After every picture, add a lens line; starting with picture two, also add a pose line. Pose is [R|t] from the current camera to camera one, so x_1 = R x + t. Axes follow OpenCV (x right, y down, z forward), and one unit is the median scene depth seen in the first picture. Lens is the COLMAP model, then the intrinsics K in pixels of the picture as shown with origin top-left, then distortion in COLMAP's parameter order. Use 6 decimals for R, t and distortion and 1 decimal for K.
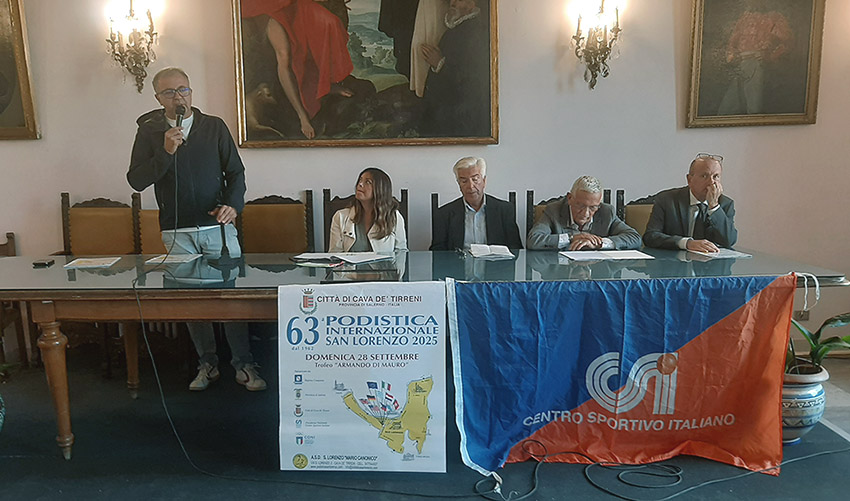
lens RADIAL K [[662.1, 0, 423.4], [0, 662.1, 286.7], [0, 0, 1]] dist [0.050808, -0.099420]
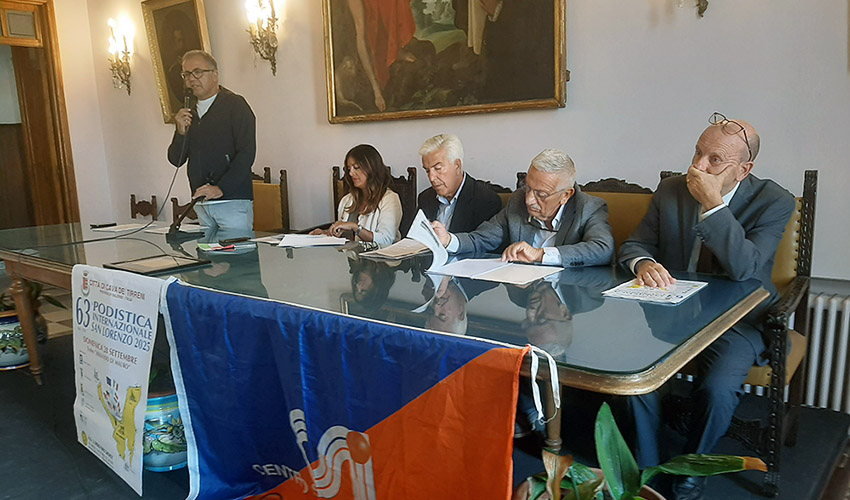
lens RADIAL K [[662.1, 0, 425.7], [0, 662.1, 270.6], [0, 0, 1]] dist [0.050808, -0.099420]
pose [[0.756867, 0.112657, -0.643786, 0.782283], [-0.095803, 0.993516, 0.061225, -0.098761], [0.646509, 0.015337, 0.762752, 0.516656]]
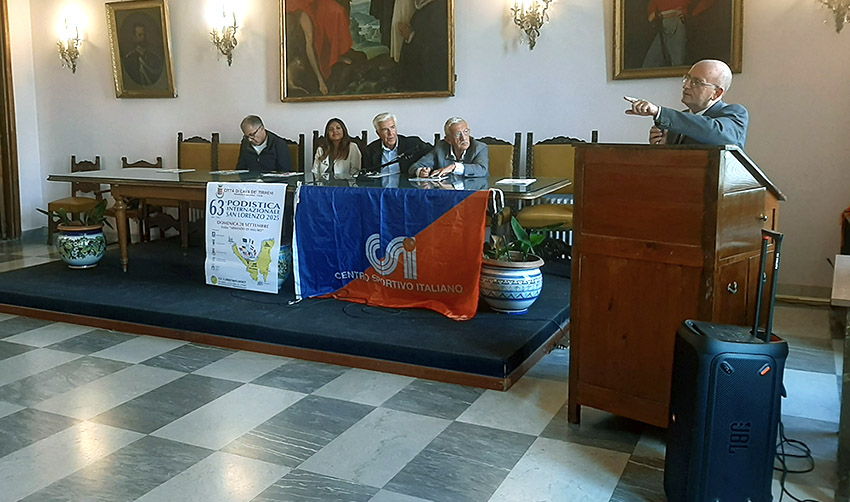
lens RADIAL K [[777.0, 0, 336.4], [0, 777.0, 245.1], [0, 0, 1]] dist [0.032985, 0.000000]
pose [[0.866988, 0.080417, -0.491797, 1.057313], [-0.083341, 0.996393, 0.016005, 0.098578], [0.491310, 0.027111, 0.870563, -0.623978]]
